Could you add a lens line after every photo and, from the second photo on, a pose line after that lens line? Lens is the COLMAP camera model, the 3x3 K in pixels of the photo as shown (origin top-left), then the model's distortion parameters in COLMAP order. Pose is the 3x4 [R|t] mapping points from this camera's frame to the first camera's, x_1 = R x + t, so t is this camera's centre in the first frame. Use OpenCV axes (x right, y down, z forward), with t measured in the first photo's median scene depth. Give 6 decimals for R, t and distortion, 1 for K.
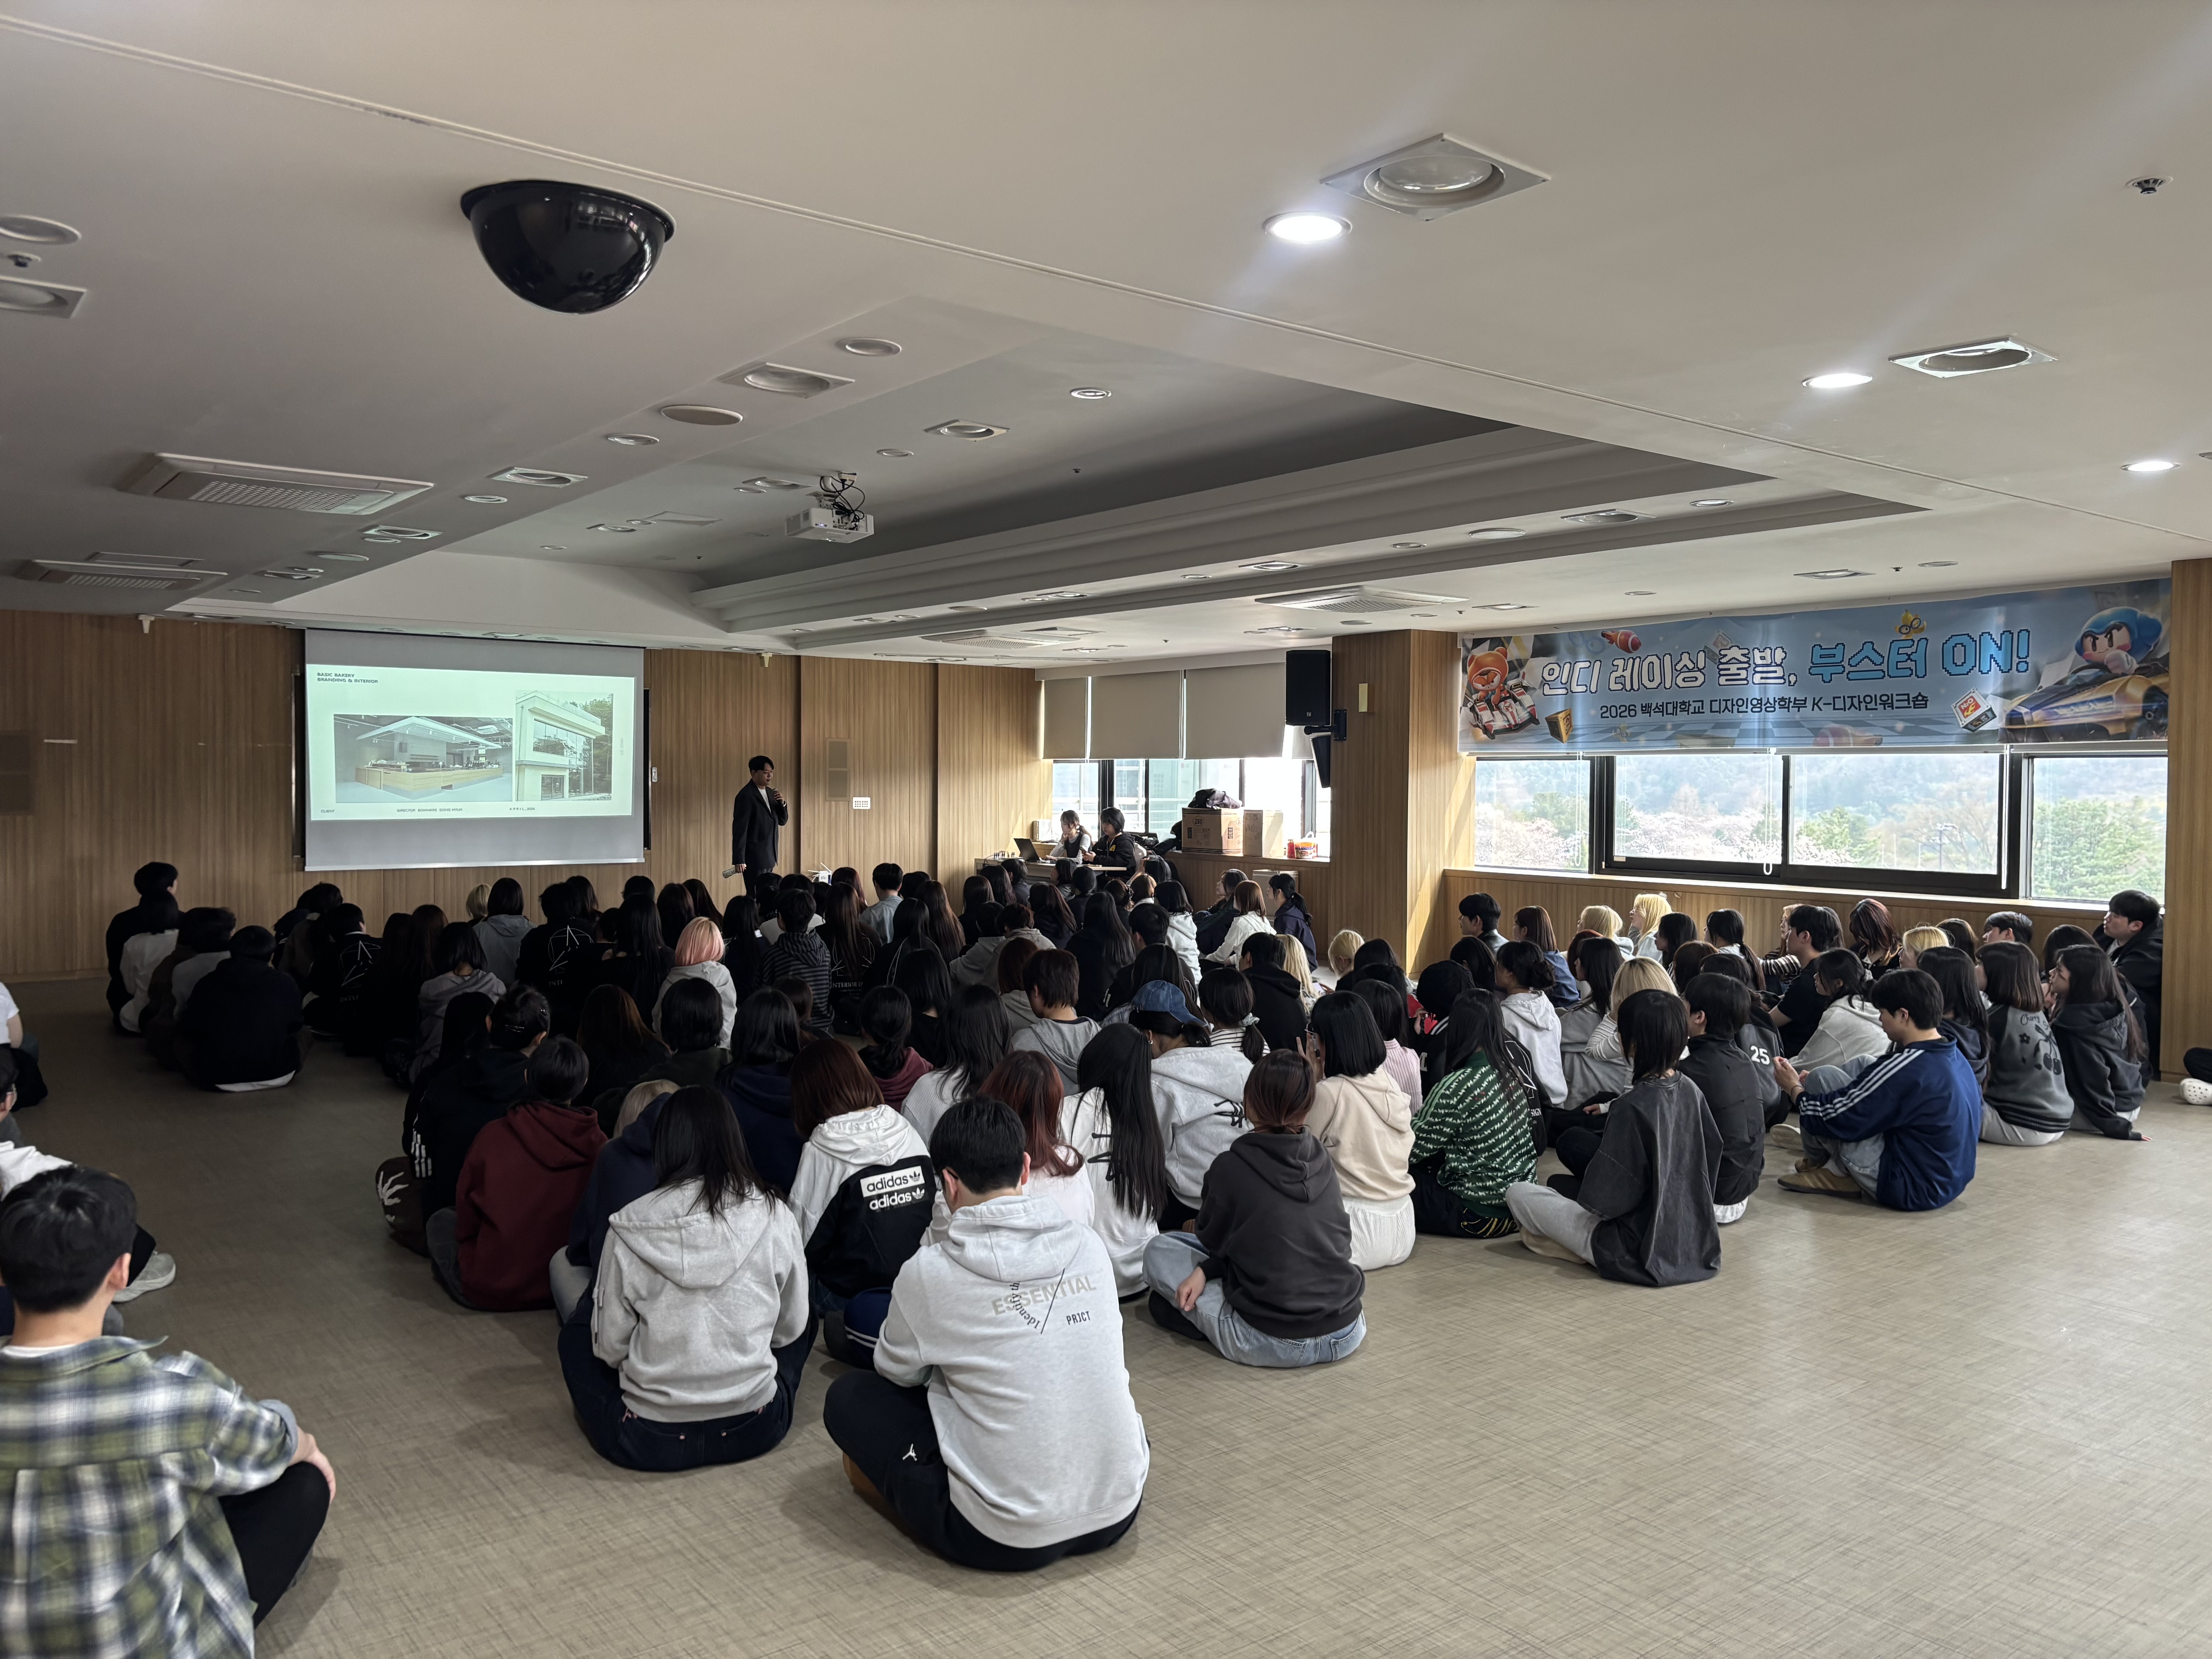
lens RADIAL K [[1649.7, 0, 1106.0], [0, 1649.7, 829.5], [0, 0, 1]] dist [0.037840, -0.006123]
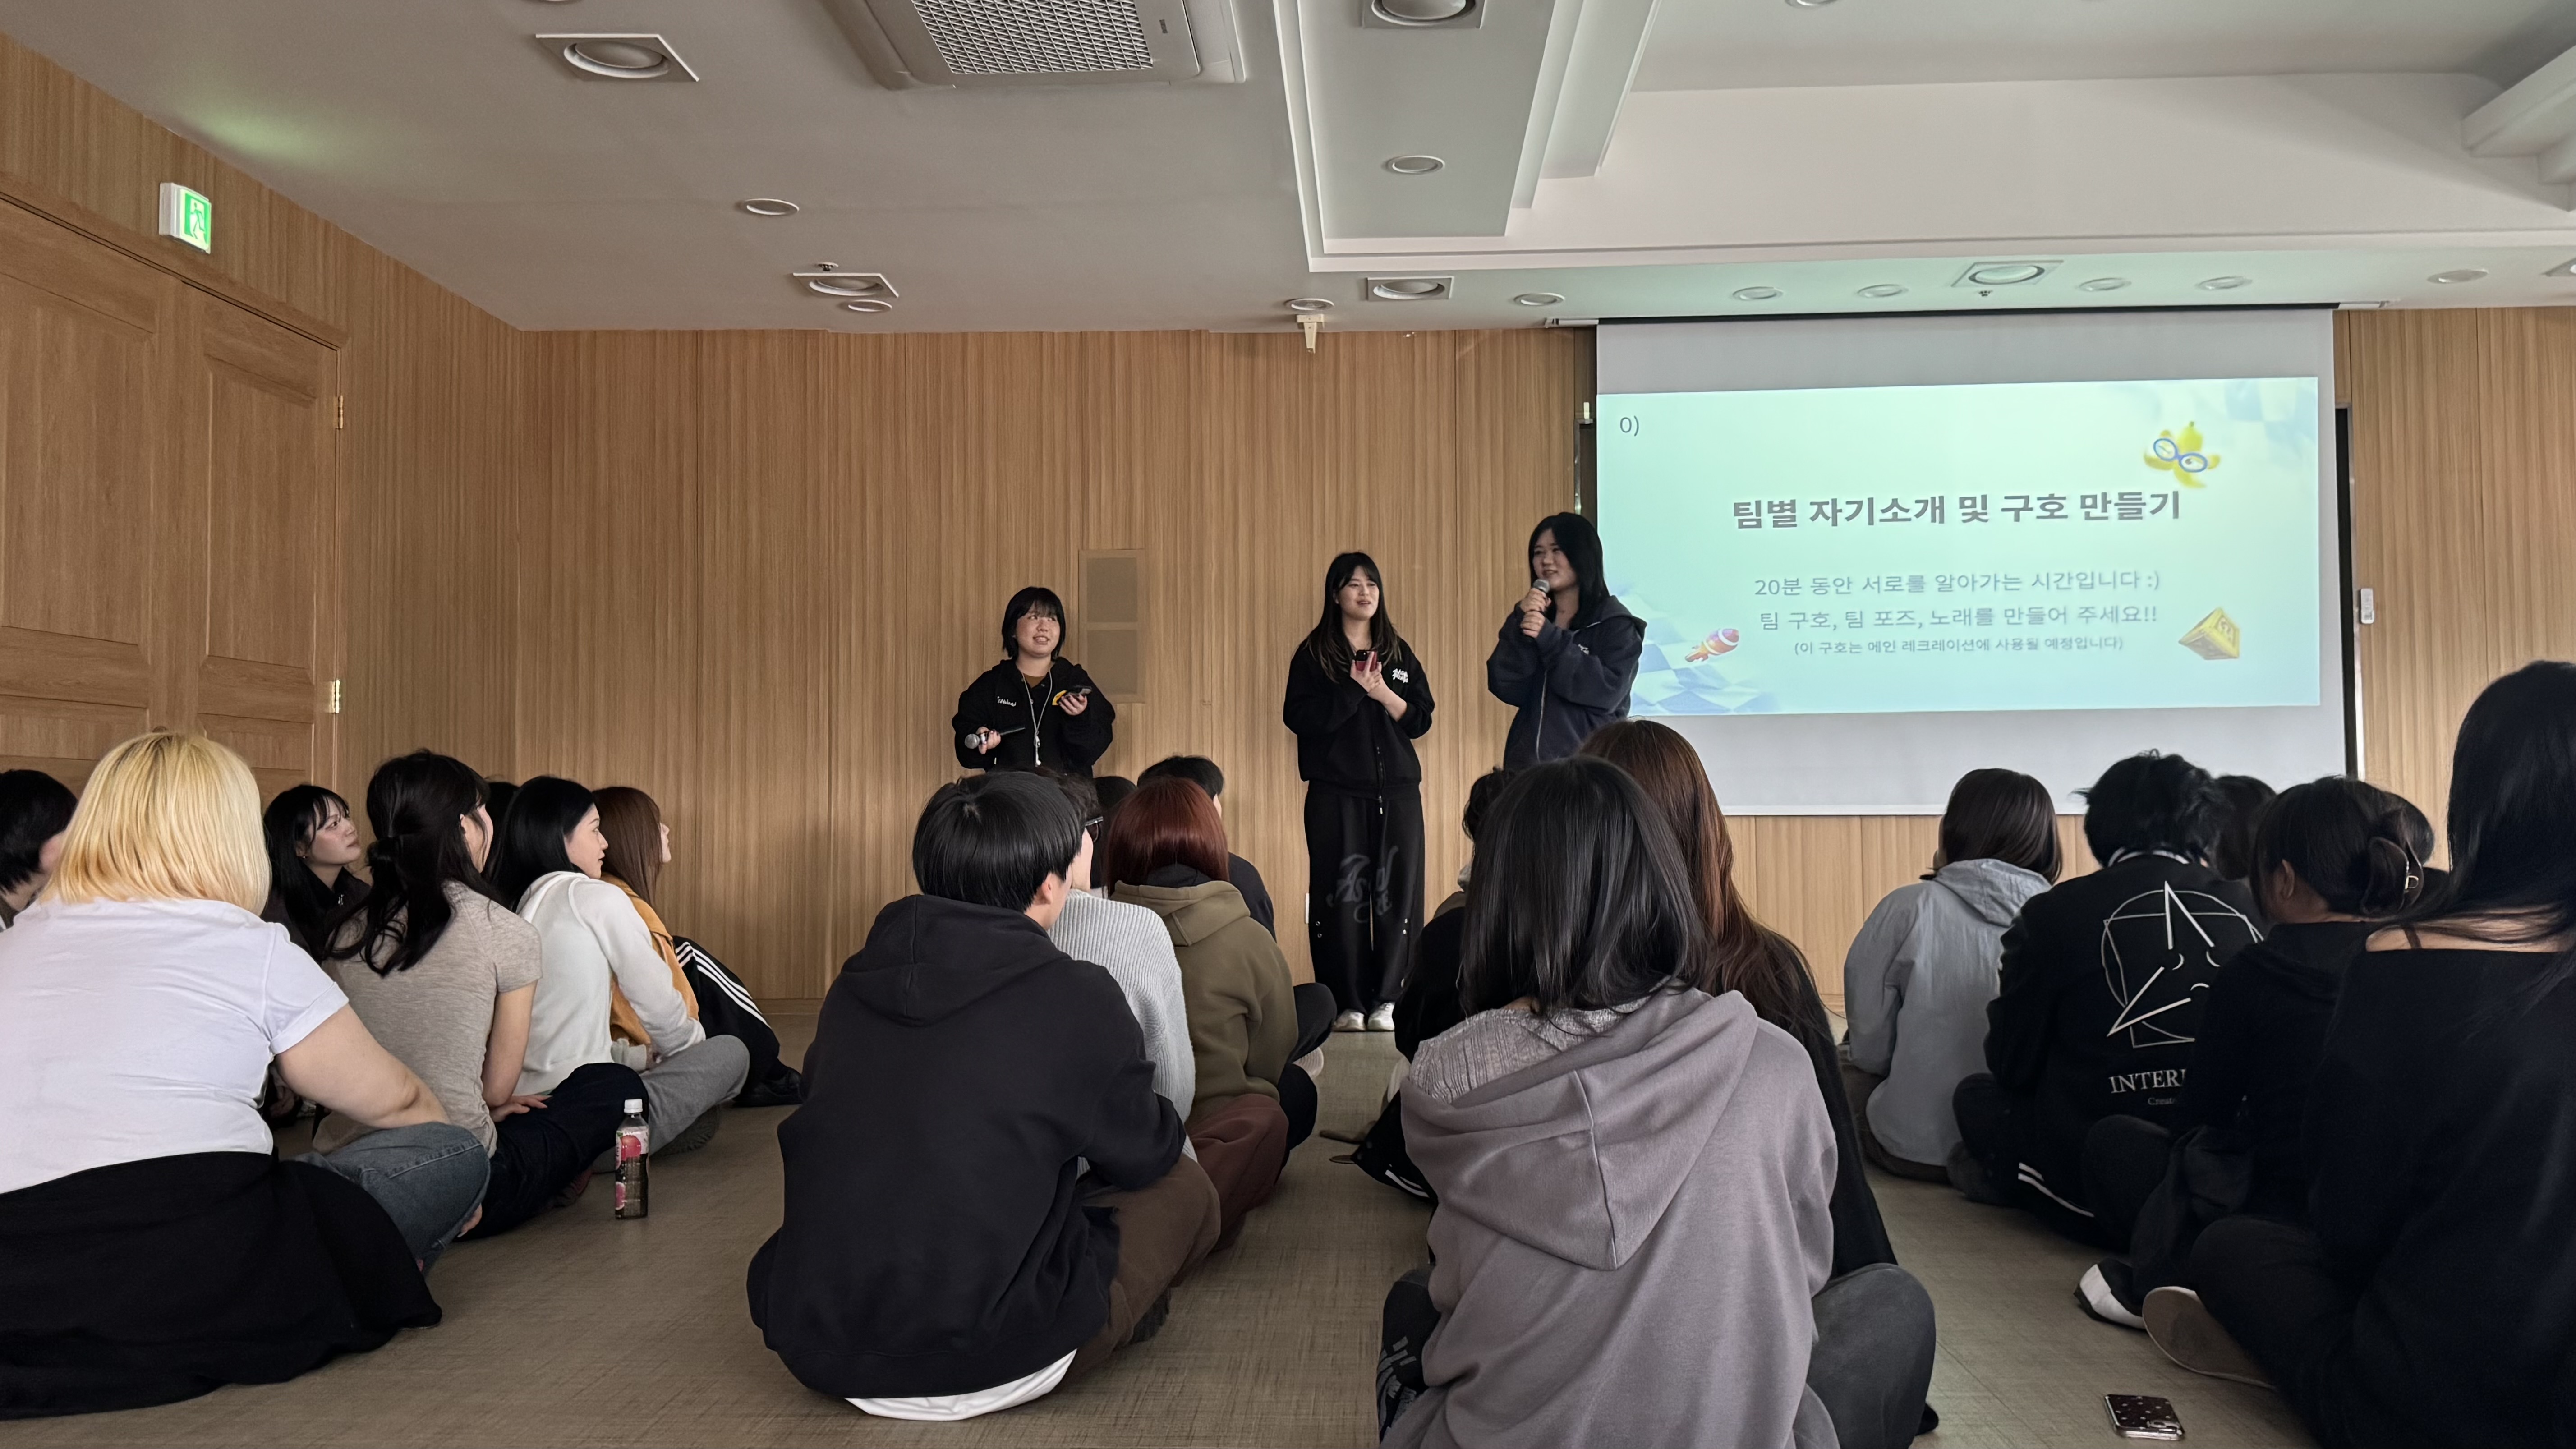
lens RADIAL K [[2038.8, 0, 1288.0], [0, 2038.8, 724.5], [0, 0, 1]] dist [0.129306, -0.195274]
pose [[0.762202, -0.046017, -0.645702, -0.162570], [-0.006049, 0.996920, -0.078187, 0.045920], [0.647311, 0.063500, 0.759576, 0.484239]]
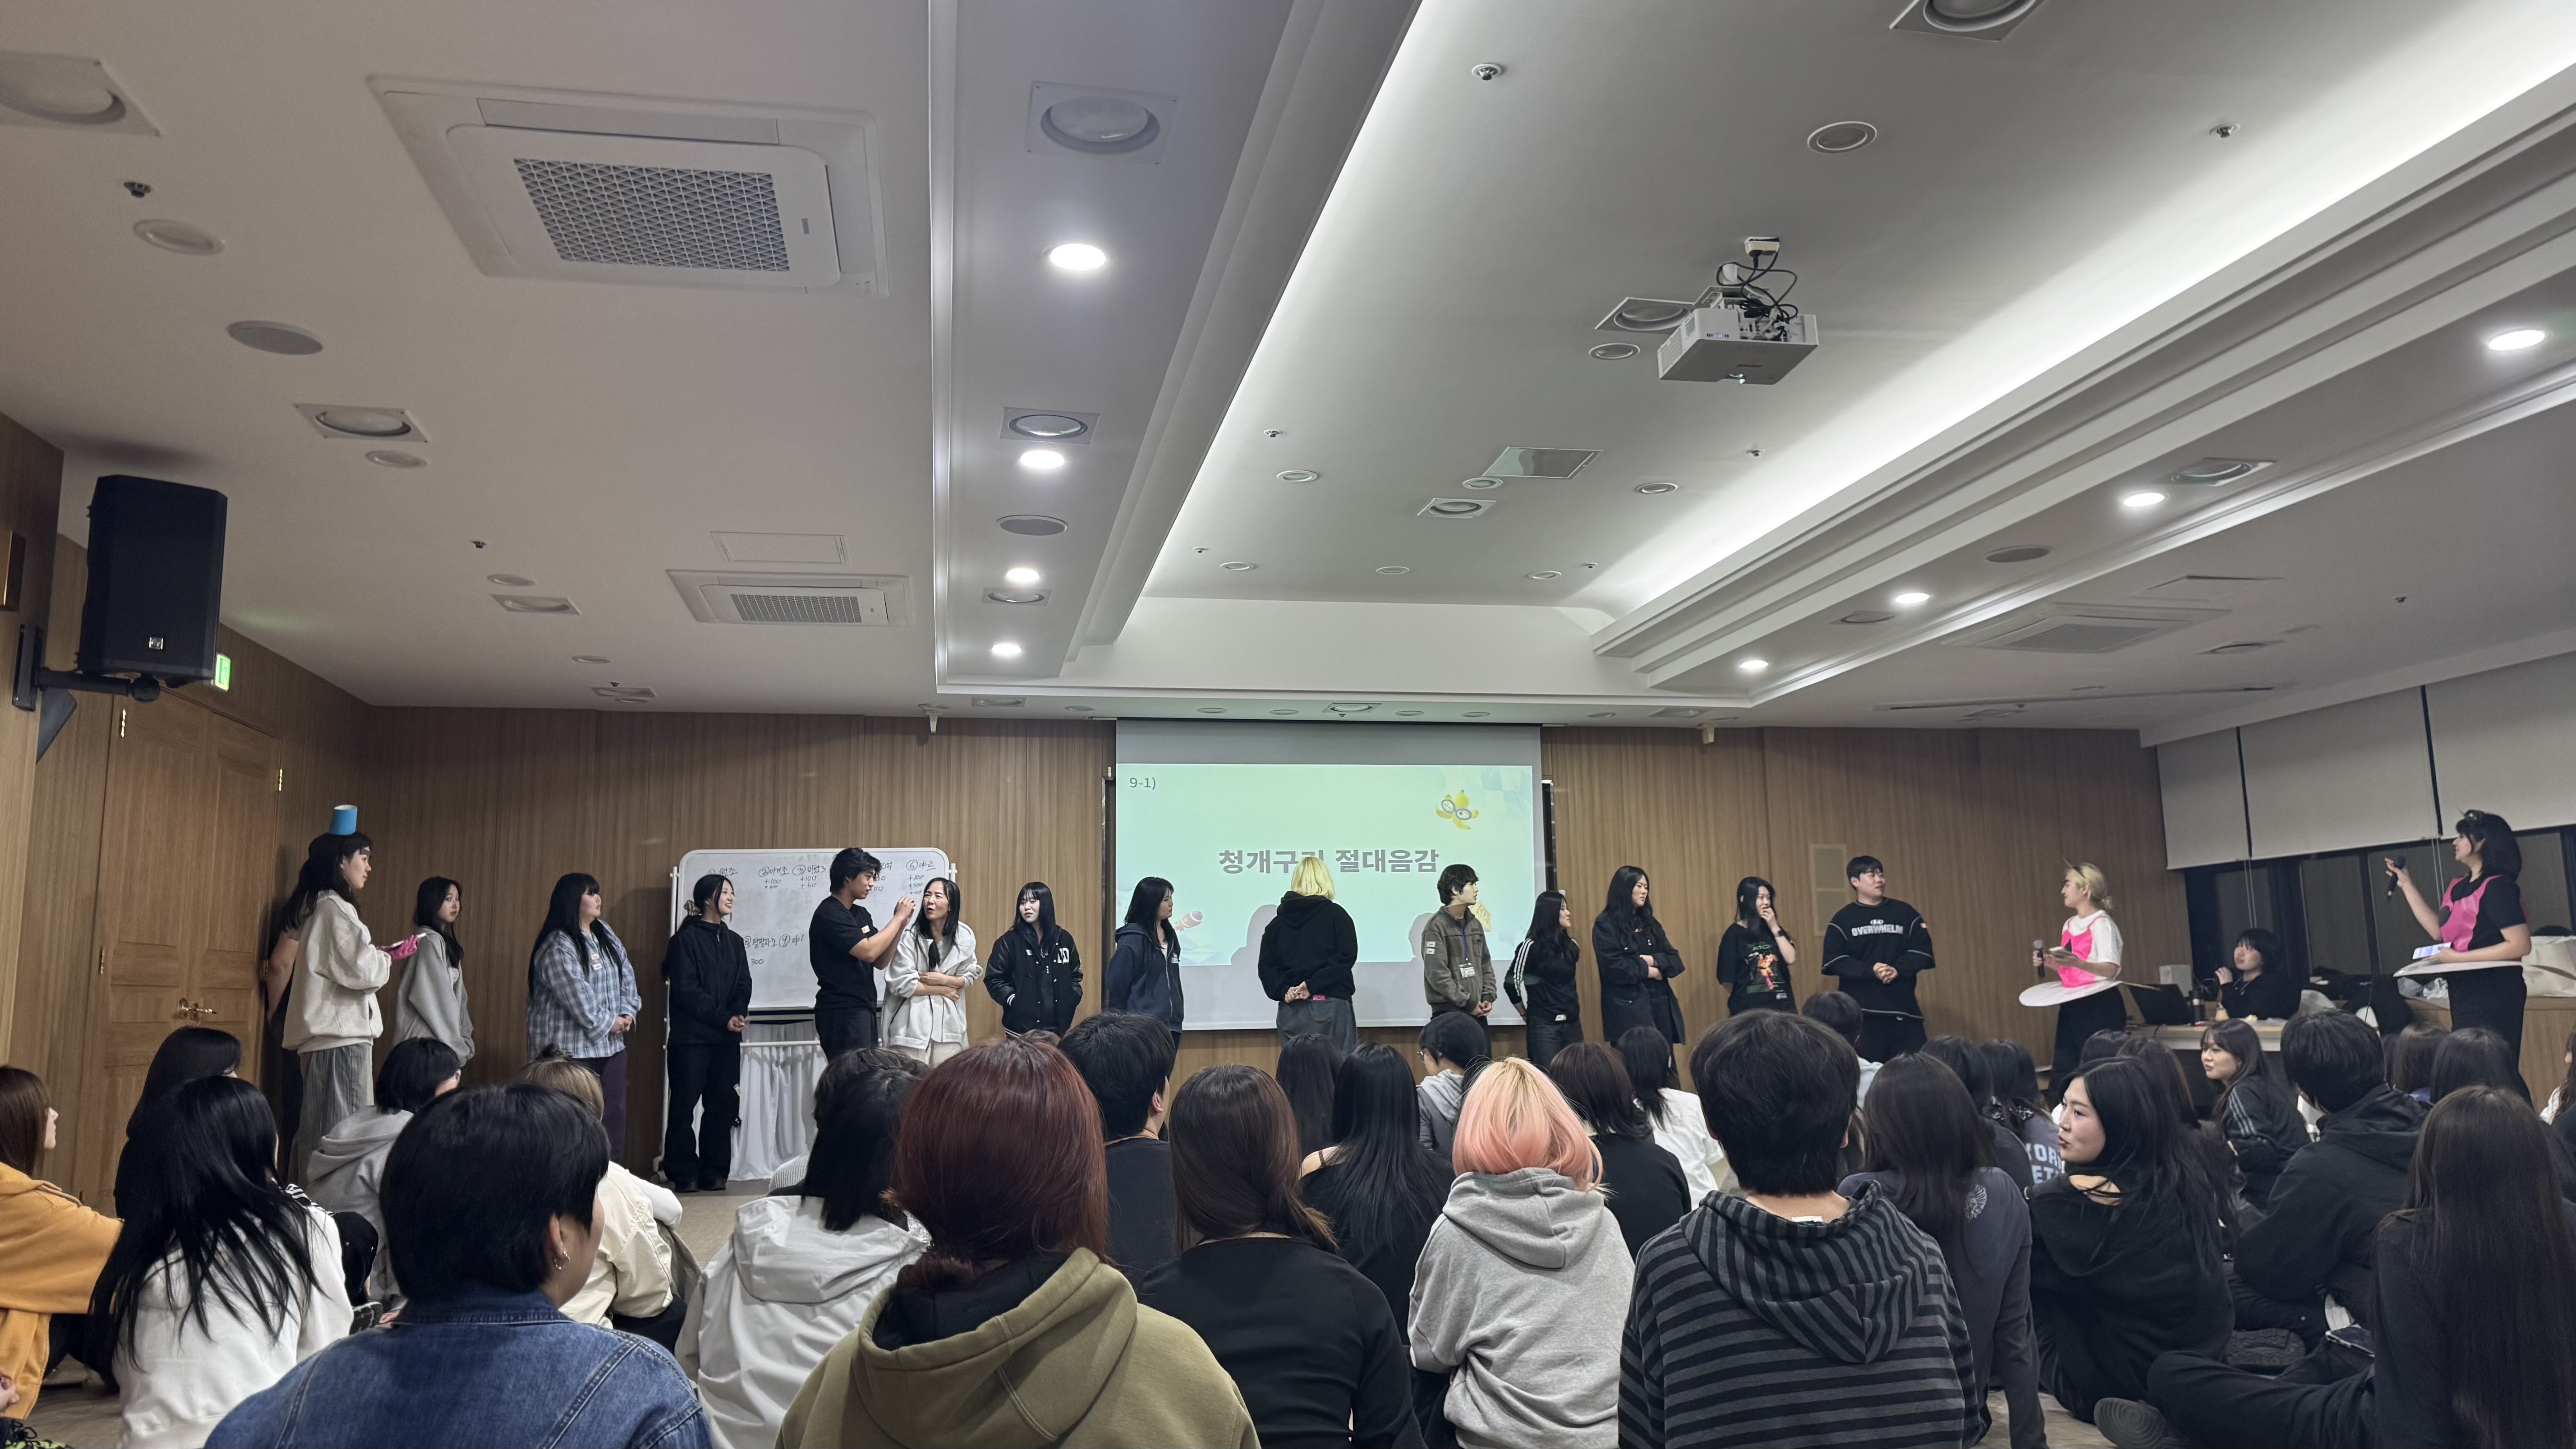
lens RADIAL K [[1849.2, 0, 1288.0], [0, 1849.2, 724.5], [0, 0, 1]] dist [0.094734, -0.001733]
pose [[0.888087, -0.092286, -0.450317, -0.013316], [0.009534, 0.983127, -0.182676, 0.043606], [0.459577, 0.157939, 0.873982, 0.268967]]
